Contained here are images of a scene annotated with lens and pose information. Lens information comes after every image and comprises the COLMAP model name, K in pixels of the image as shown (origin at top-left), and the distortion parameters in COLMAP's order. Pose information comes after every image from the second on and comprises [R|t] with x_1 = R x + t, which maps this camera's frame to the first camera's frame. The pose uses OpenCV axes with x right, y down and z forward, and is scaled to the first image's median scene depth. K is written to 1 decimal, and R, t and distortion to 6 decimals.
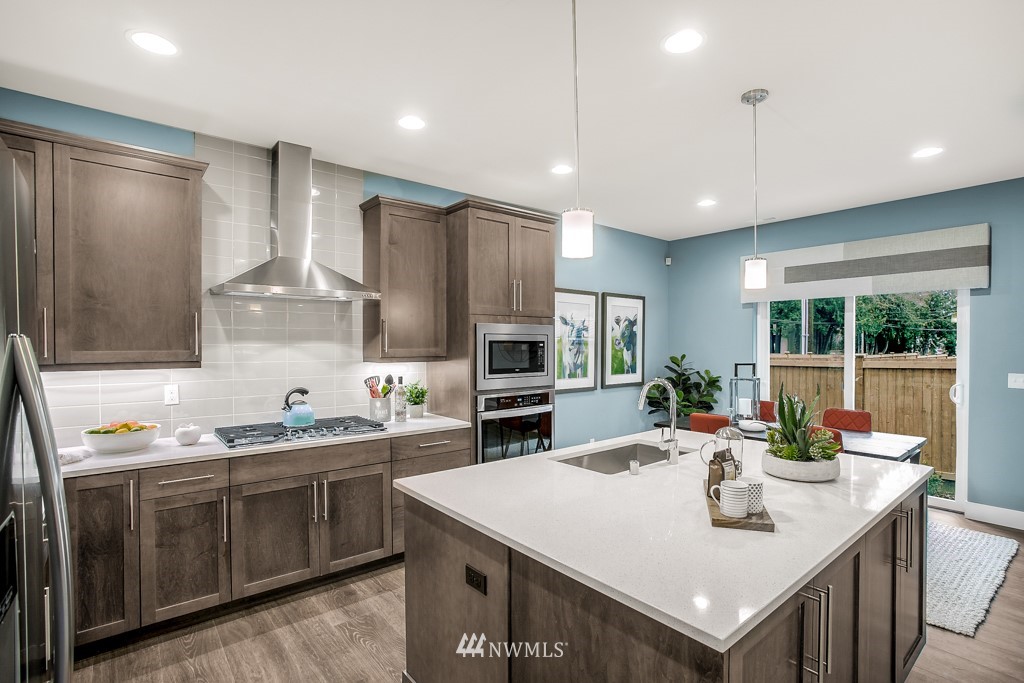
lens RADIAL K [[498.8, 0, 507.5], [0, 498.8, 346.4], [0, 0, 1]] dist [-0.037711, 0.010880]
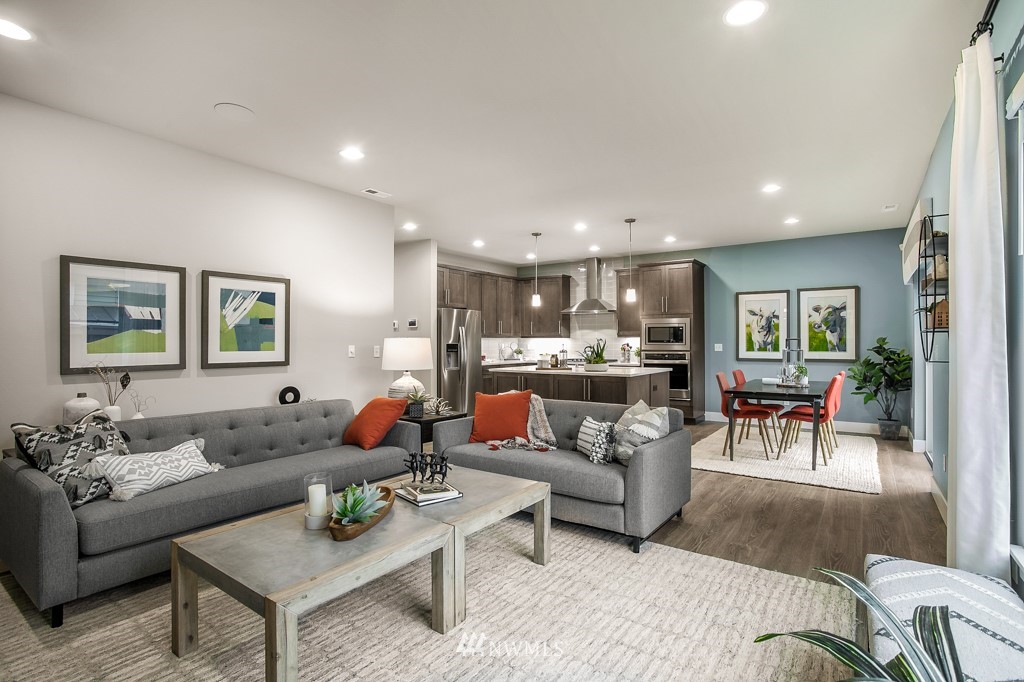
lens RADIAL K [[498.8, 0, 509.0], [0, 498.8, 334.8], [0, 0, 1]] dist [-0.037711, 0.010880]
pose [[0.246157, -0.013504, -0.969136, 1.336785], [-0.005706, 0.999865, -0.015381, 0.041037], [0.969213, 0.009316, 0.246047, -0.075048]]
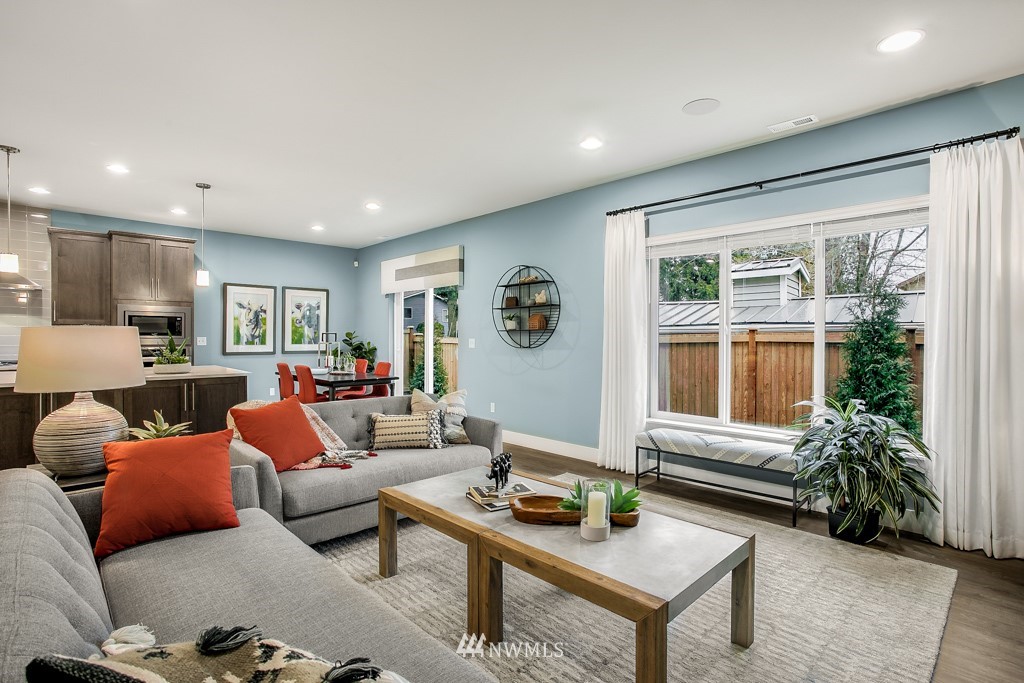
lens RADIAL K [[498.8, 0, 507.7], [0, 498.8, 336.5], [0, 0, 1]] dist [-0.037711, 0.010880]
pose [[0.997850, 0.004713, 0.065362, 0.782231], [-0.004293, 0.999969, -0.006558, 0.044901], [-0.065391, 0.006264, 0.997840, -0.492068]]
